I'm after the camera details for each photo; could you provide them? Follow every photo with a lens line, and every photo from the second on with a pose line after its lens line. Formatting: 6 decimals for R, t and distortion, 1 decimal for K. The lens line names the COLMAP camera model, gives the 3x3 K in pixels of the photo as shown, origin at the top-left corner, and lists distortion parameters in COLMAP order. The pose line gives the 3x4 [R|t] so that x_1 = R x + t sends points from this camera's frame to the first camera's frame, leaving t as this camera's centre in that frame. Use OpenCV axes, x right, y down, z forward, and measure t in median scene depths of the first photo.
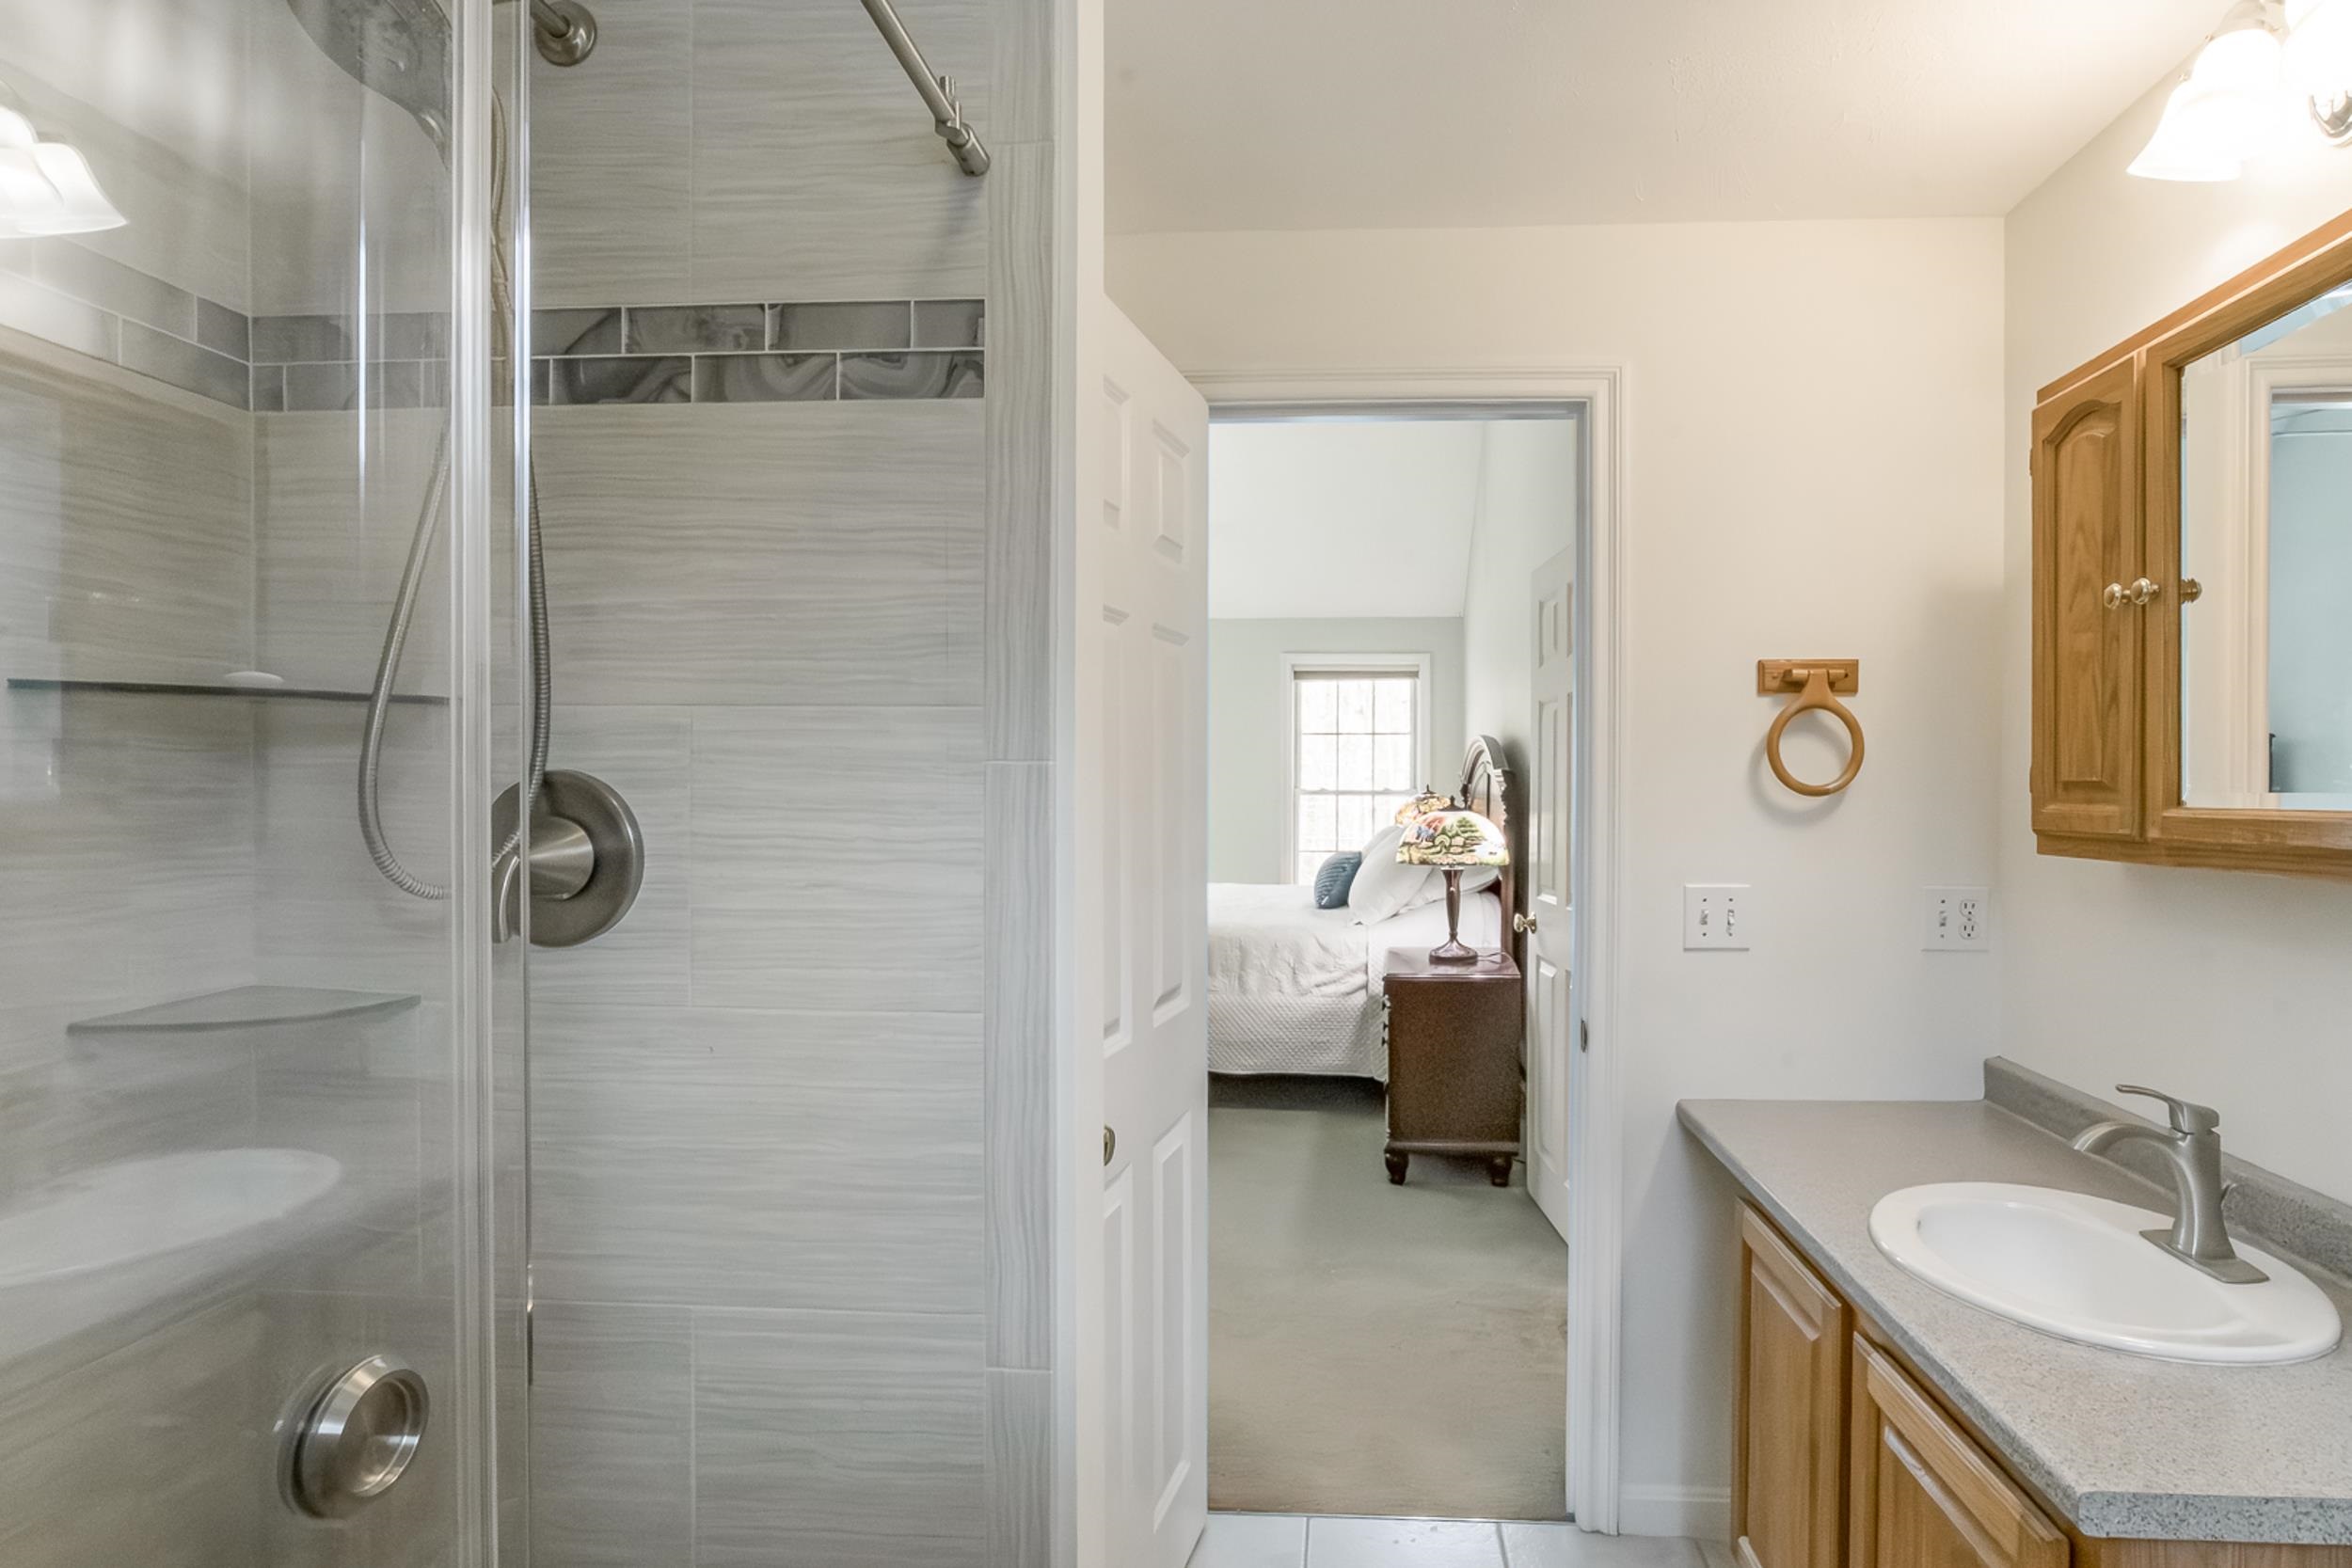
lens RADIAL K [[1193.7, 0, 1183.4], [0, 1193.7, 781.6], [0, 0, 1]] dist [-0.001472, 0.000344]
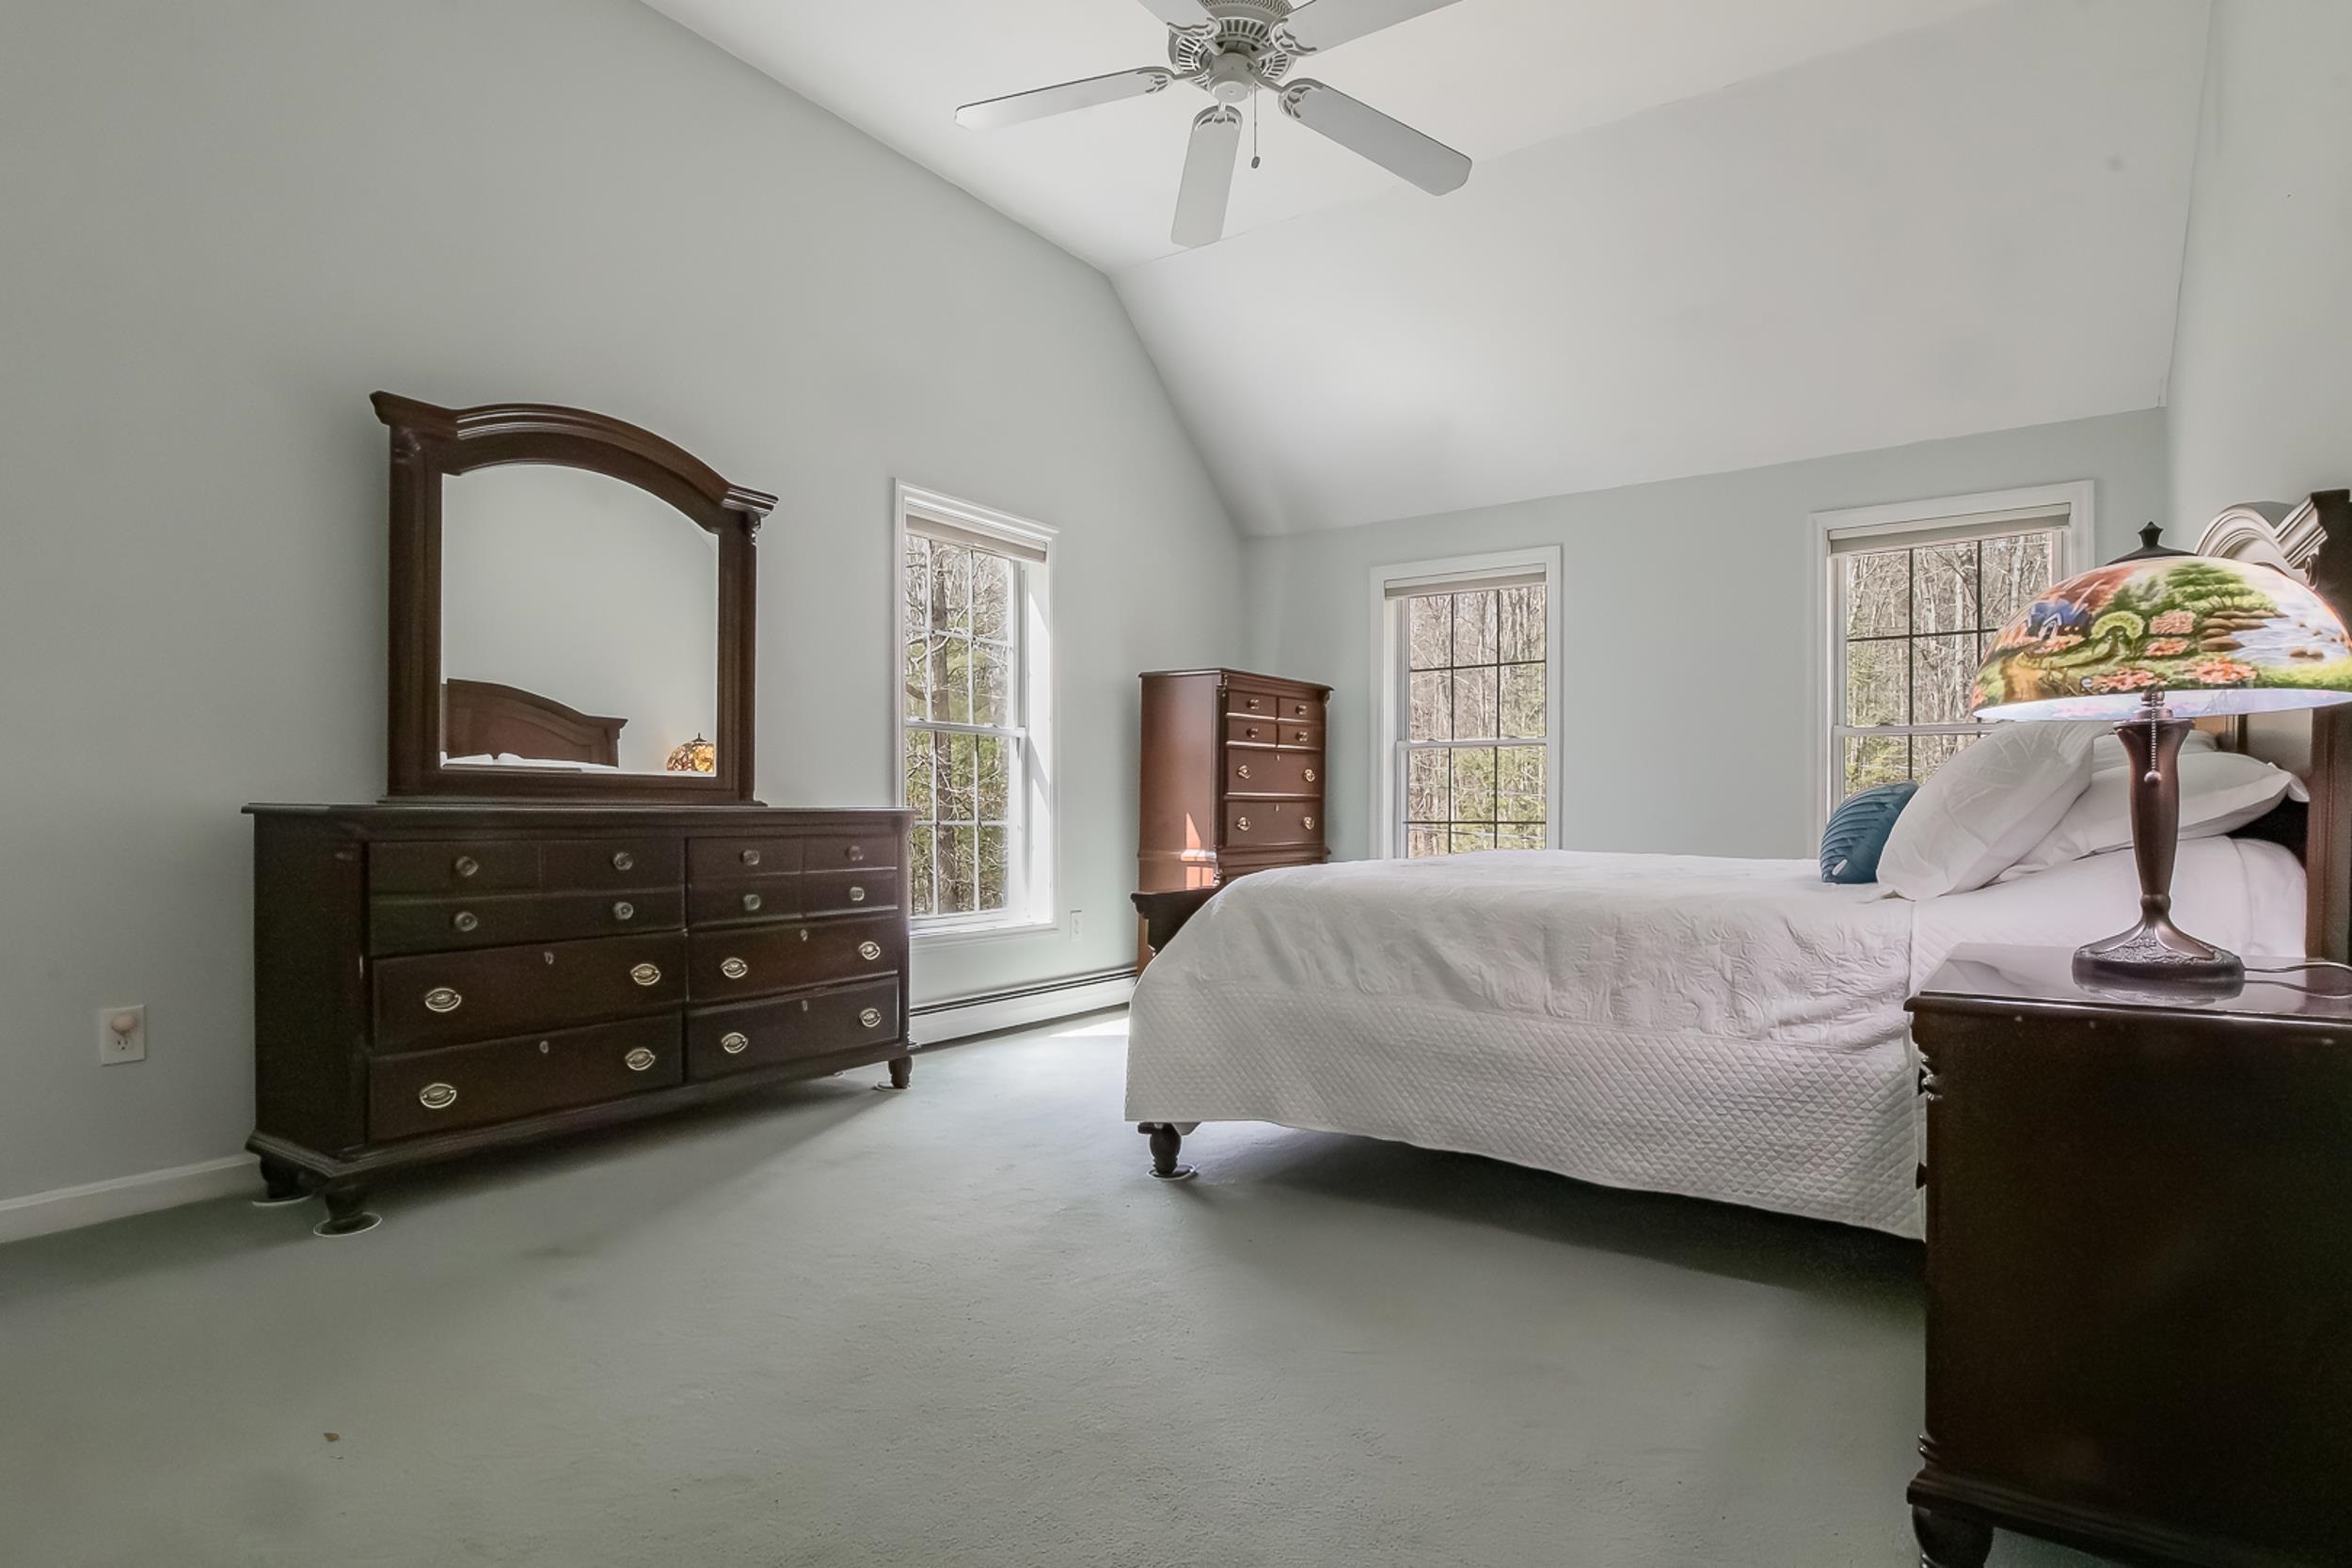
lens RADIAL K [[1193.7, 0, 1170.3], [0, 1193.7, 789.3], [0, 0, 1]] dist [-0.001472, 0.000344]
pose [[0.895645, 0.002992, -0.444760, 0.105881], [-0.010876, 0.999826, -0.015177, 0.091003], [0.444637, 0.018431, 0.895521, 0.481893]]
